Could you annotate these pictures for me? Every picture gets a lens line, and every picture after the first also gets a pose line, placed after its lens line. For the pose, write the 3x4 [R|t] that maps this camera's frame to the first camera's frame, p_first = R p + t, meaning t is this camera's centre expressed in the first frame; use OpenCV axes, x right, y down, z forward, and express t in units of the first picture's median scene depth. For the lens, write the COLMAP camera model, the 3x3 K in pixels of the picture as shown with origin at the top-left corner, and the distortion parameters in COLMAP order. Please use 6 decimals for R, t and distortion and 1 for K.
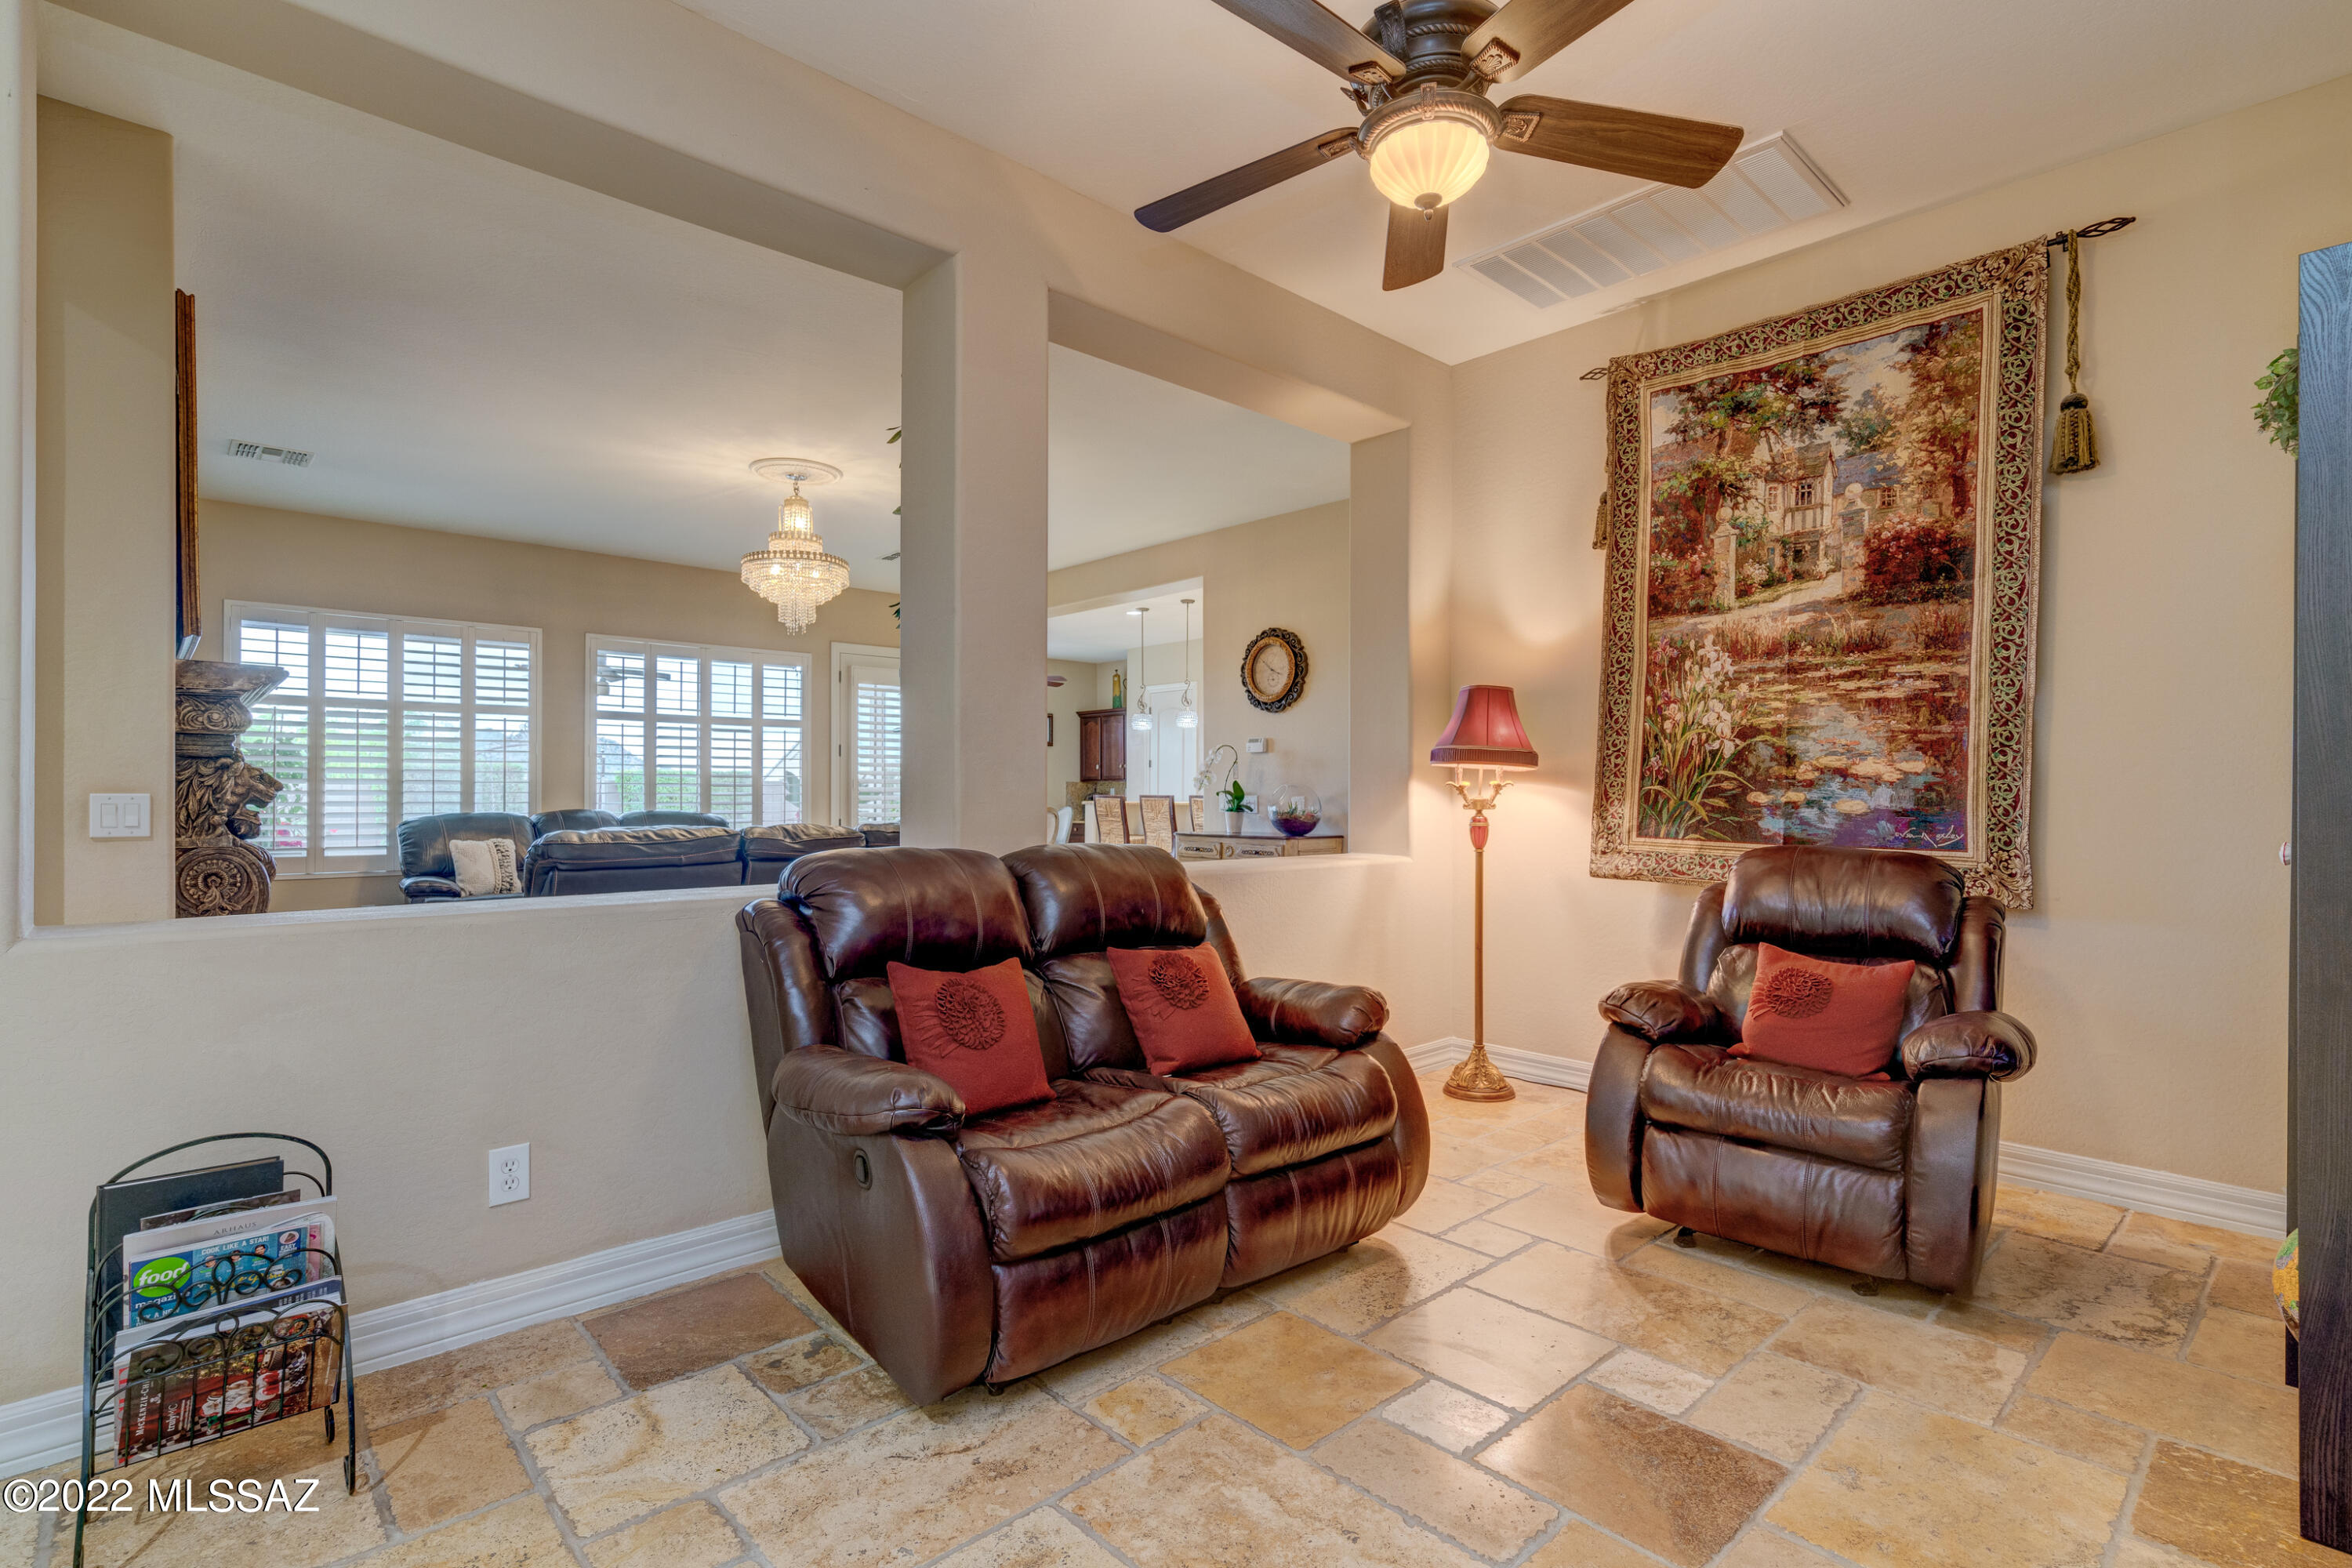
lens RADIAL K [[1147.4, 0, 1175.4], [0, 1147.4, 796.5], [0, 0, 1]] dist [0.000282, 0.000030]
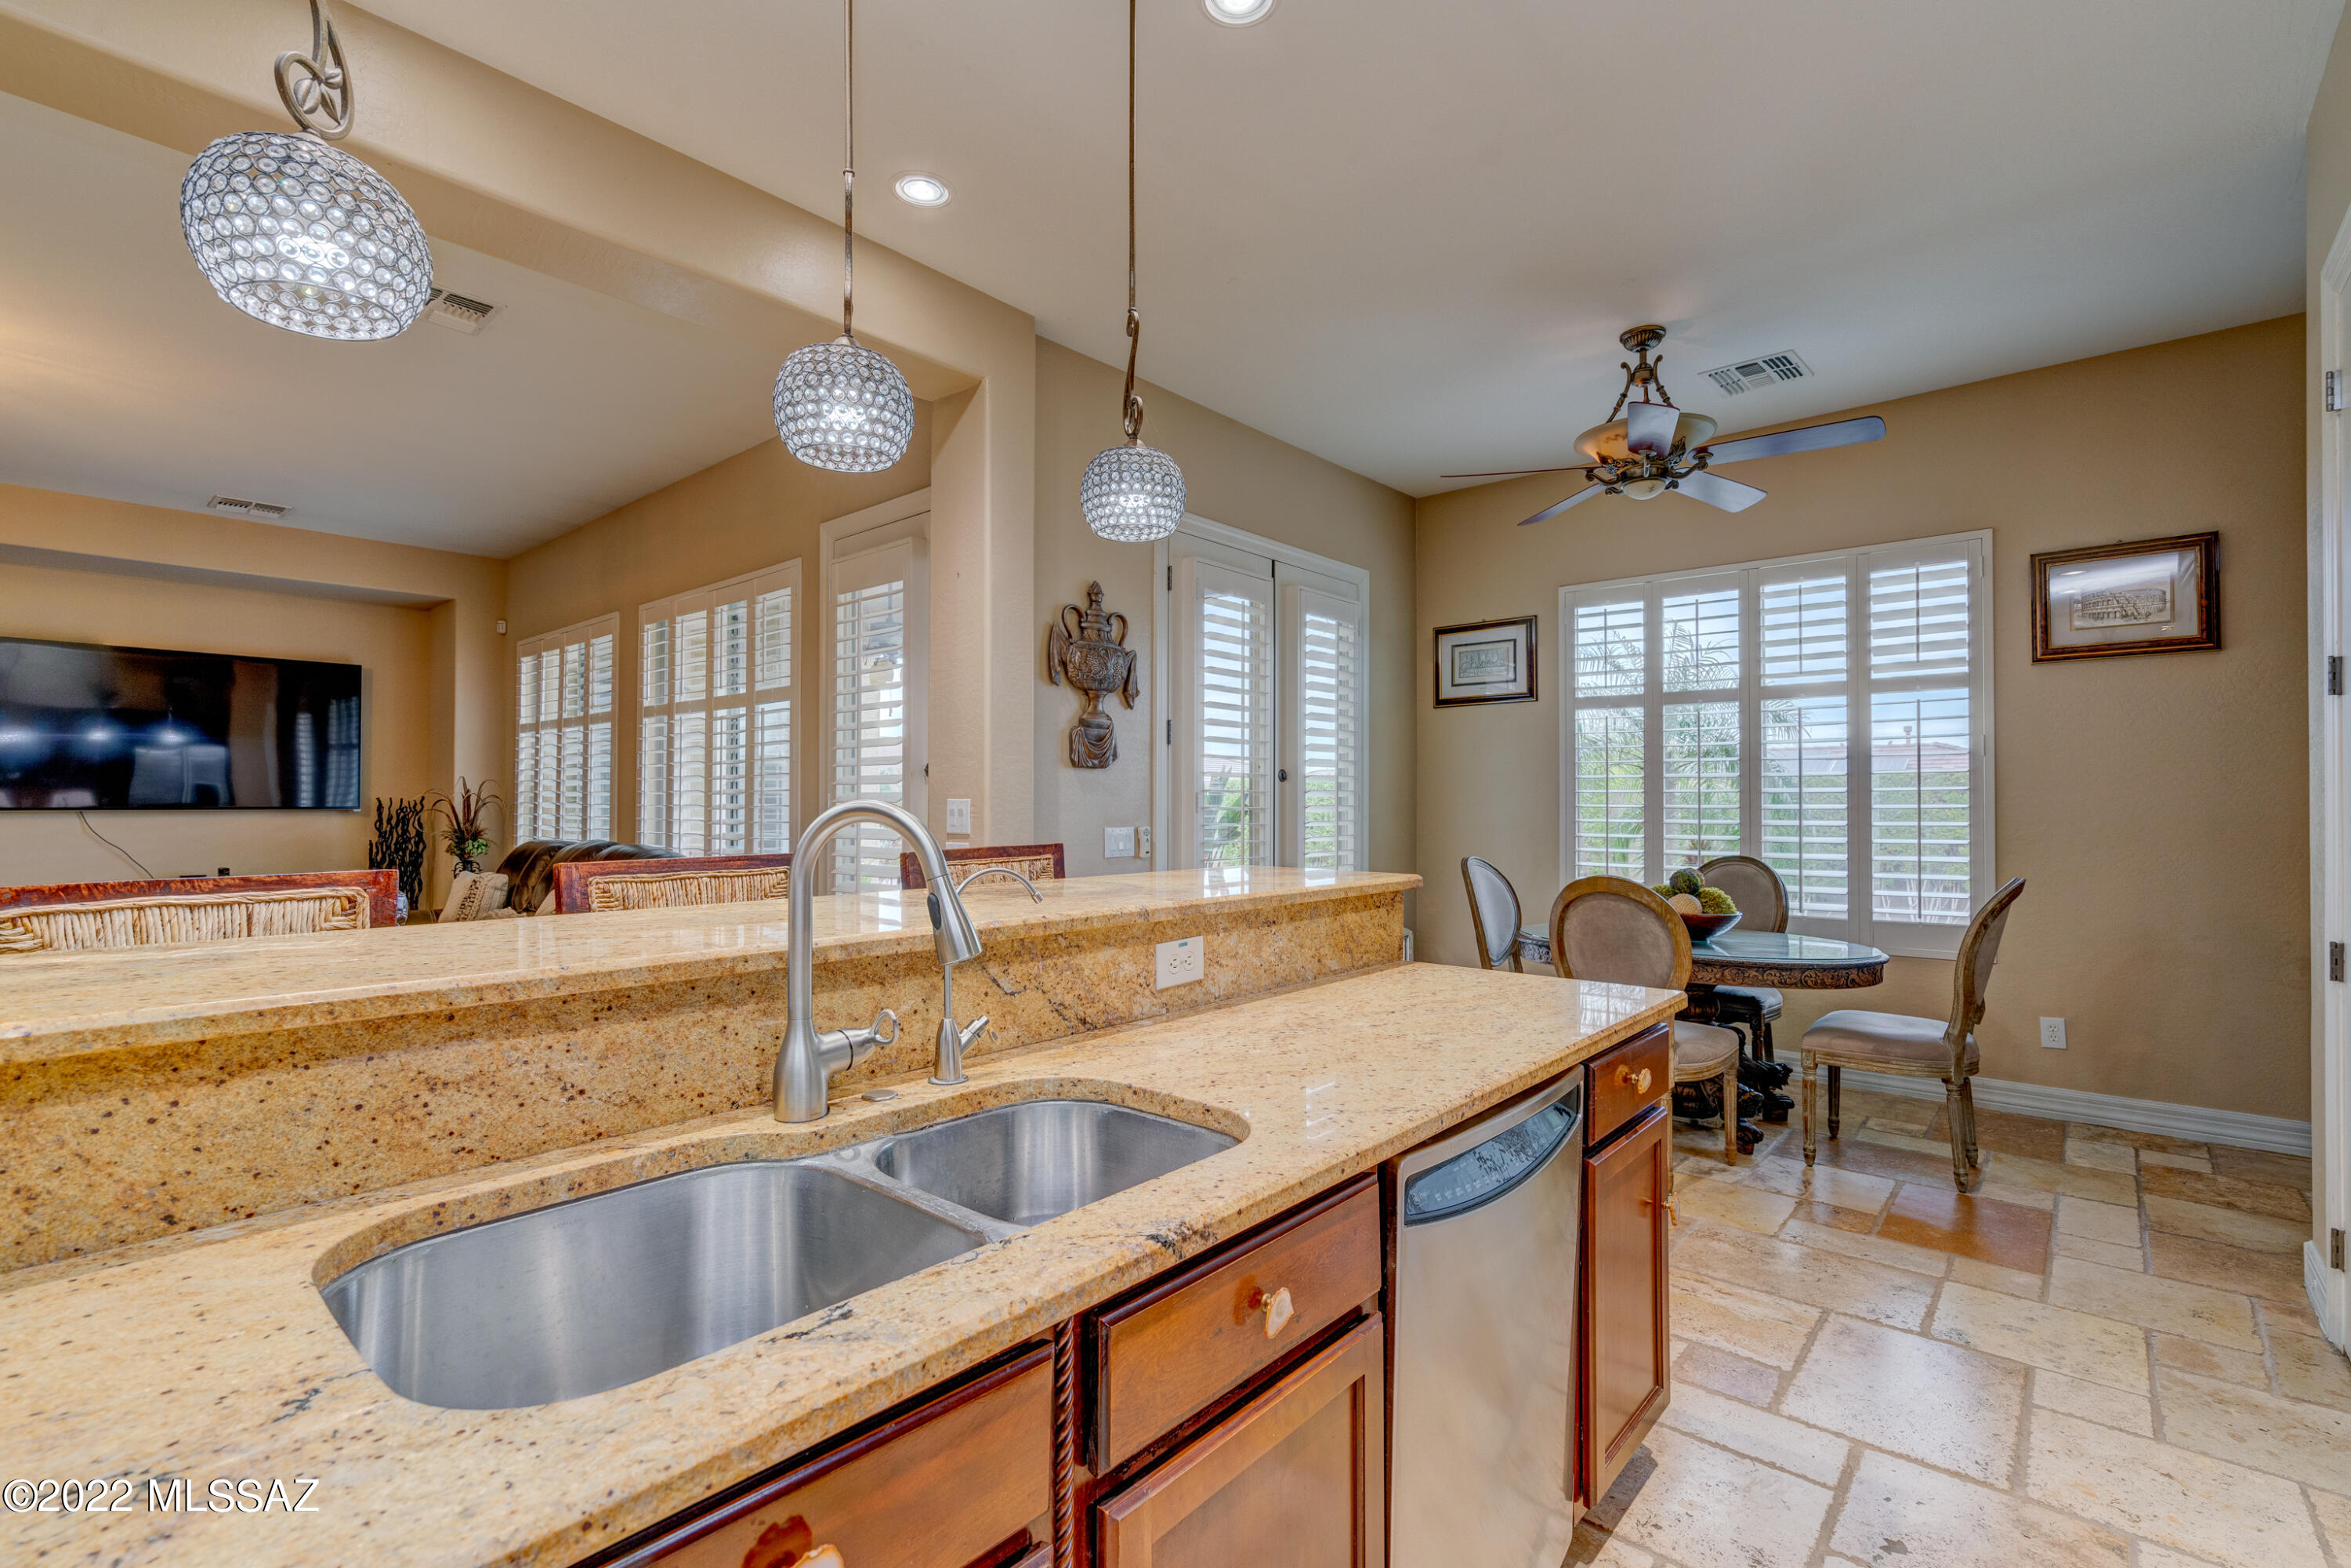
lens RADIAL K [[1060.4, 0, 1165.0], [0, 1060.4, 790.8], [0, 0, 1]] dist [-0.013994, 0.004441]
pose [[0.103575, -0.012699, -0.994541, 0.233156], [-0.001195, 0.999916, -0.012892, -0.013793], [0.994621, 0.002523, 0.103551, 1.428524]]
